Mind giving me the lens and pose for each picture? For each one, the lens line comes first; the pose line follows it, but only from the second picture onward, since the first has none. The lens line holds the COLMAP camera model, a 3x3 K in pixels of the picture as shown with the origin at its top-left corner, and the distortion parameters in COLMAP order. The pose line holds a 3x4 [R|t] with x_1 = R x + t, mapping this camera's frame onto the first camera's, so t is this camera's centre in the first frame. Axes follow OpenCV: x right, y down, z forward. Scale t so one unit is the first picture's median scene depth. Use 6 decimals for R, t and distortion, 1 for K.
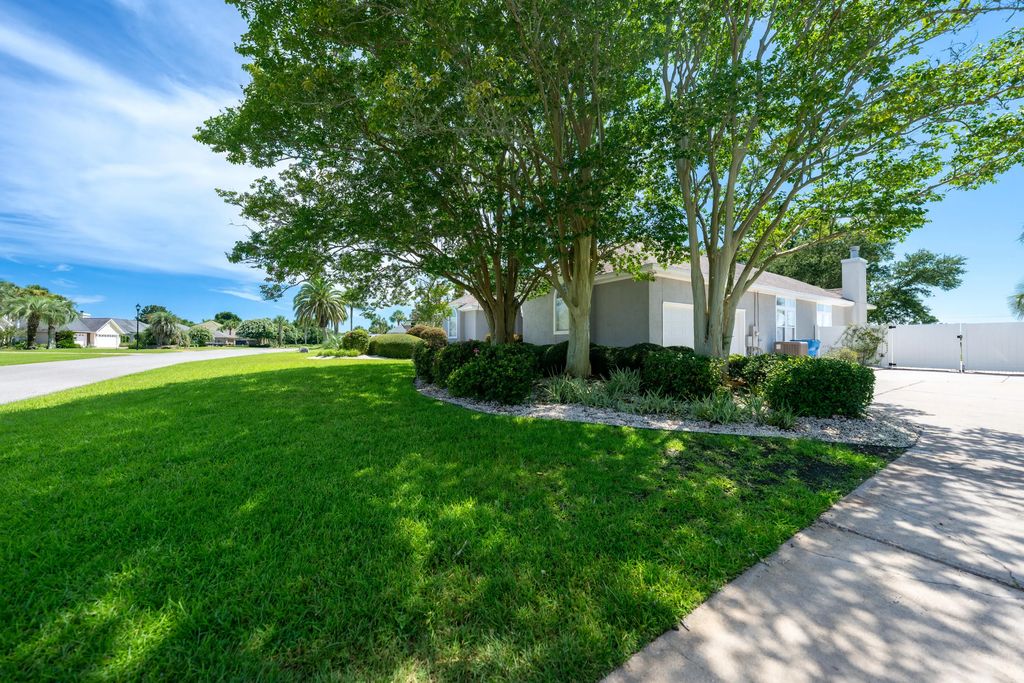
lens RADIAL K [[359.4, 0, 513.7], [0, 359.4, 337.0], [0, 0, 1]] dist [0.000167, 0.000052]
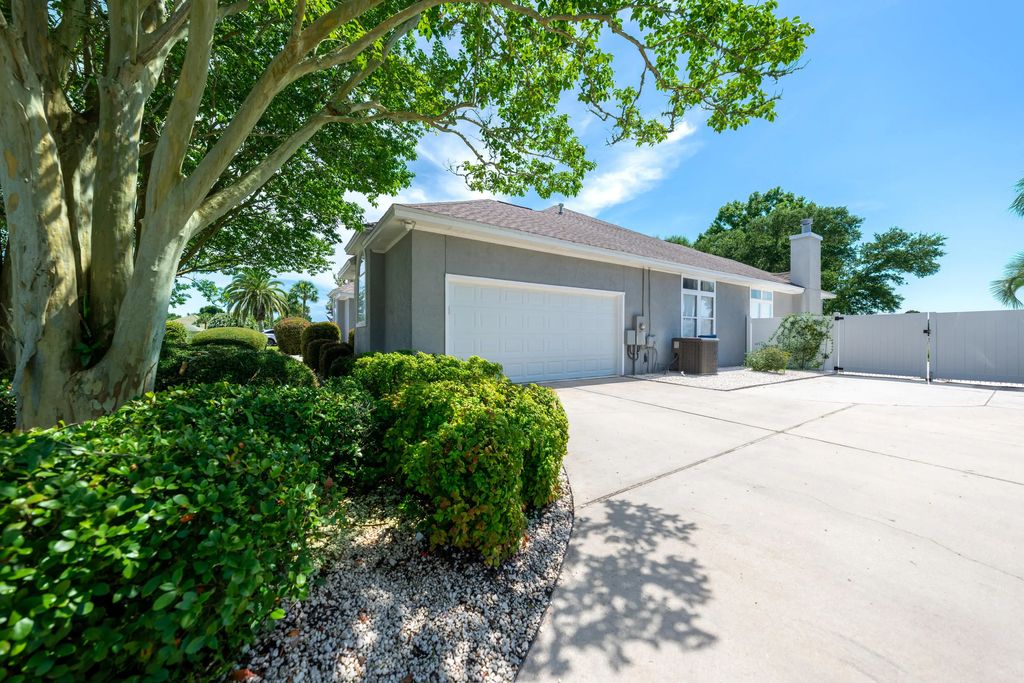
lens RADIAL K [[355.9, 0, 508.6], [0, 355.9, 338.1], [0, 0, 1]] dist [0.000630, 0.000518]
pose [[0.999968, 0.001301, 0.007924, 0.239606], [-0.001445, 0.999834, 0.018150, 0.000688], [-0.007899, -0.018161, 0.999804, 0.176813]]
